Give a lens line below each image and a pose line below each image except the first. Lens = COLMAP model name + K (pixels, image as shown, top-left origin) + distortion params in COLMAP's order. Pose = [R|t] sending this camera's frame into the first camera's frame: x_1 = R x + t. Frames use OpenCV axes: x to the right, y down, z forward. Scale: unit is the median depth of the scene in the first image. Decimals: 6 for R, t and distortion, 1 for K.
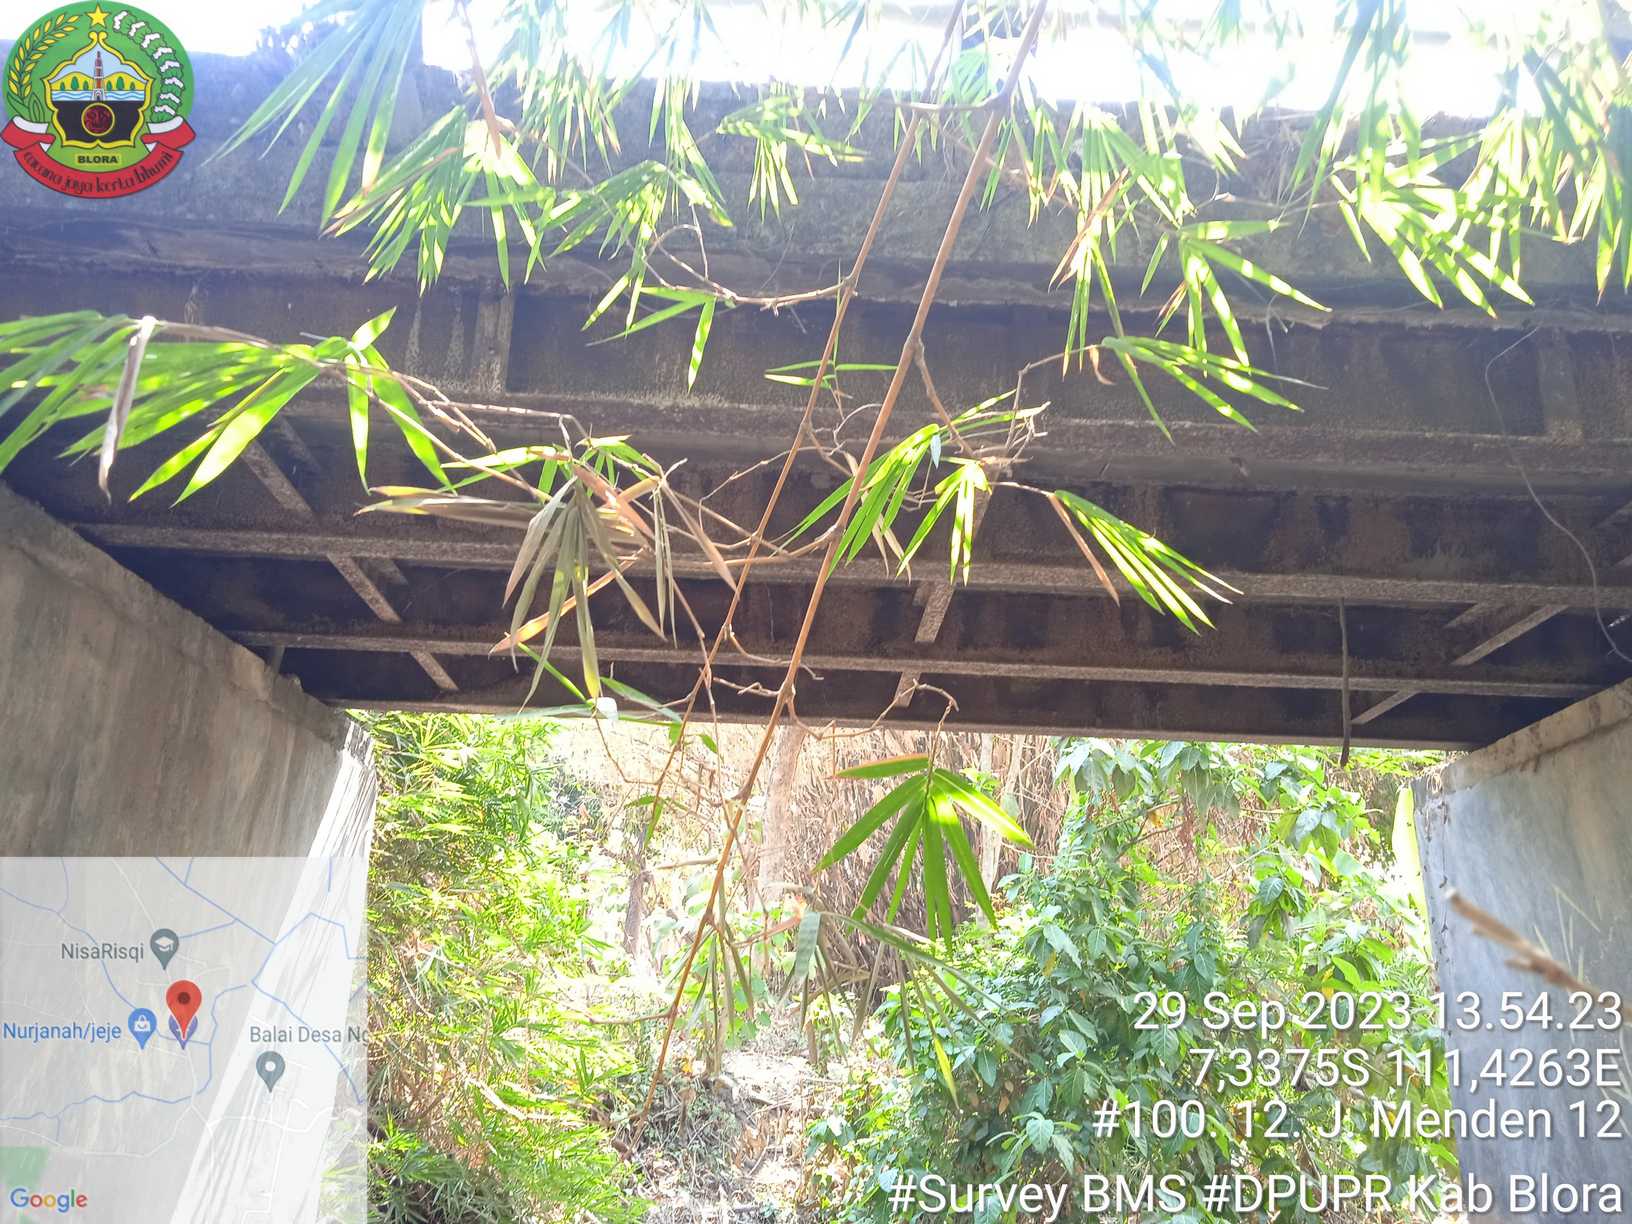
lens RADIAL K [[1325.1, 0, 816.8], [0, 1325.1, 626.8], [0, 0, 1]] dist [0.016030, -0.023298]
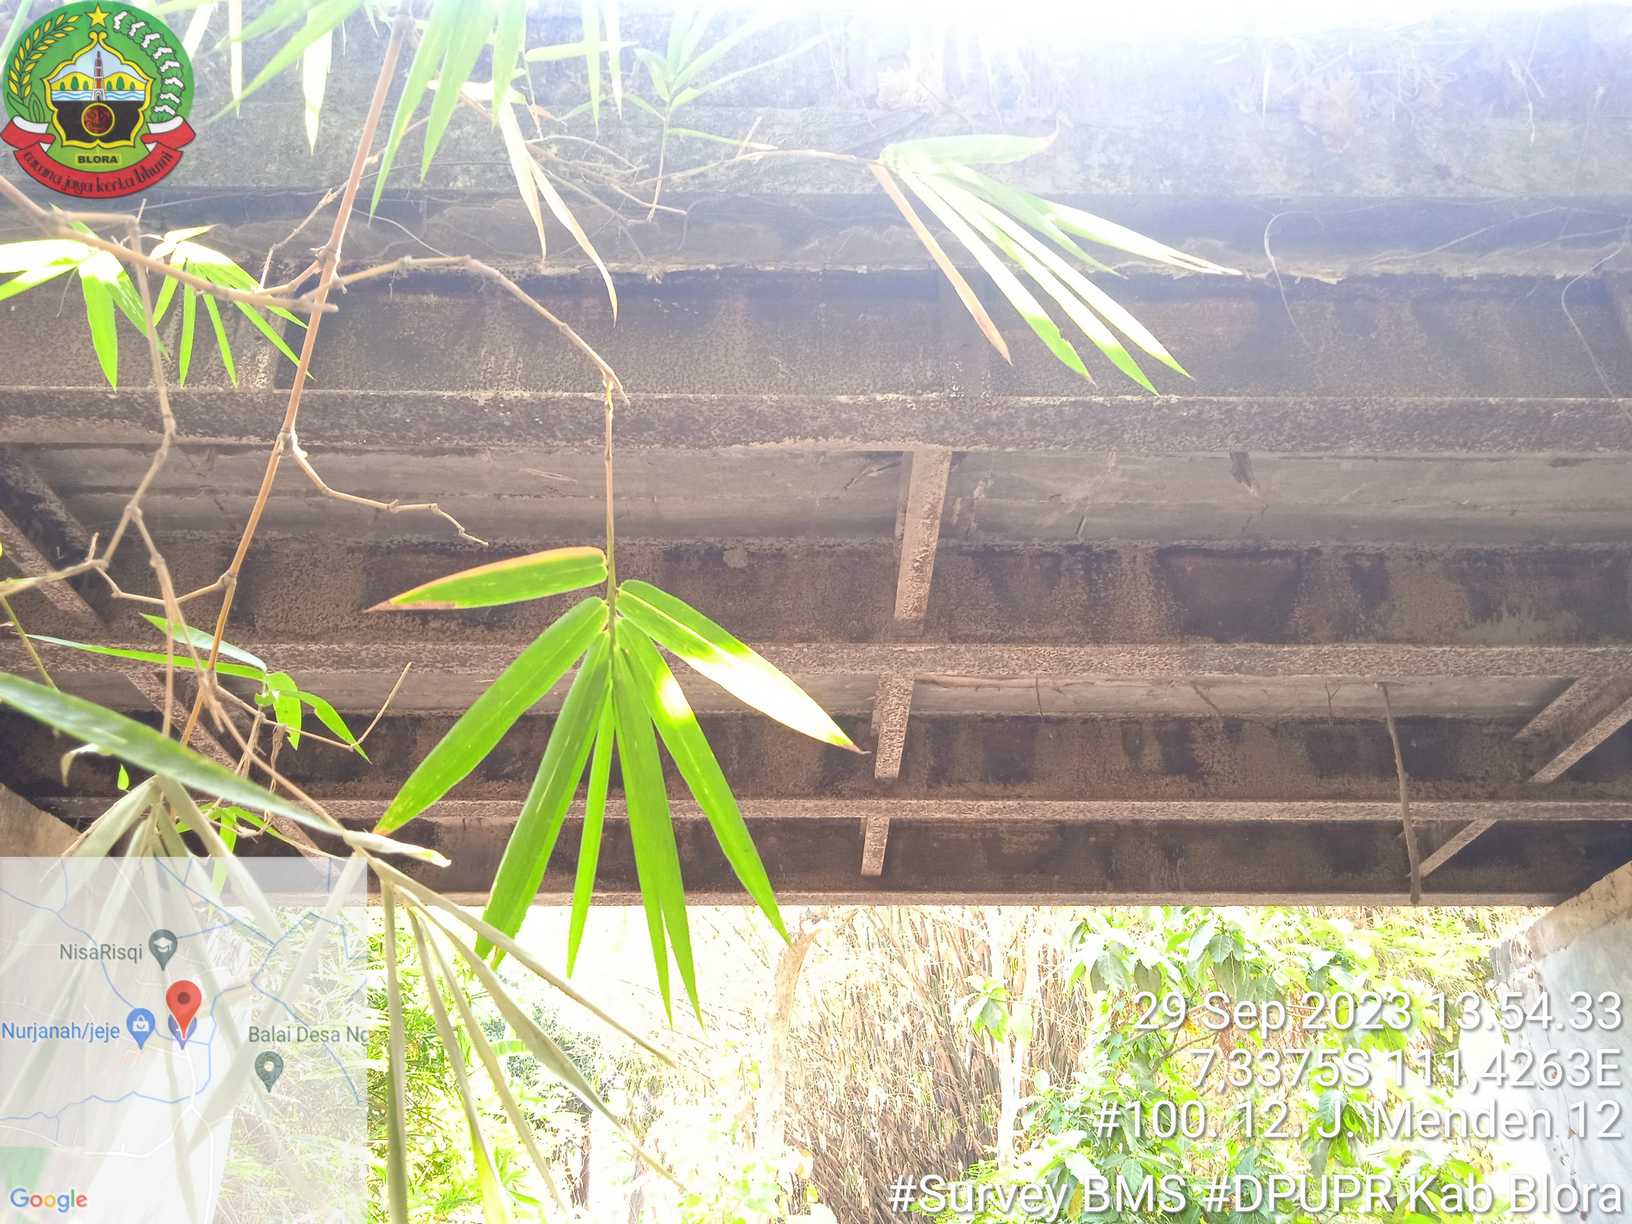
lens RADIAL K [[1325.1, 0, 819.5], [0, 1325.1, 608.3], [0, 0, 1]] dist [0.016030, -0.023298]
pose [[0.999198, -0.040038, 0.000253, 0.031998], [0.039337, 0.980489, -0.192599, 0.046974], [0.007463, 0.192454, 0.981278, 0.124684]]
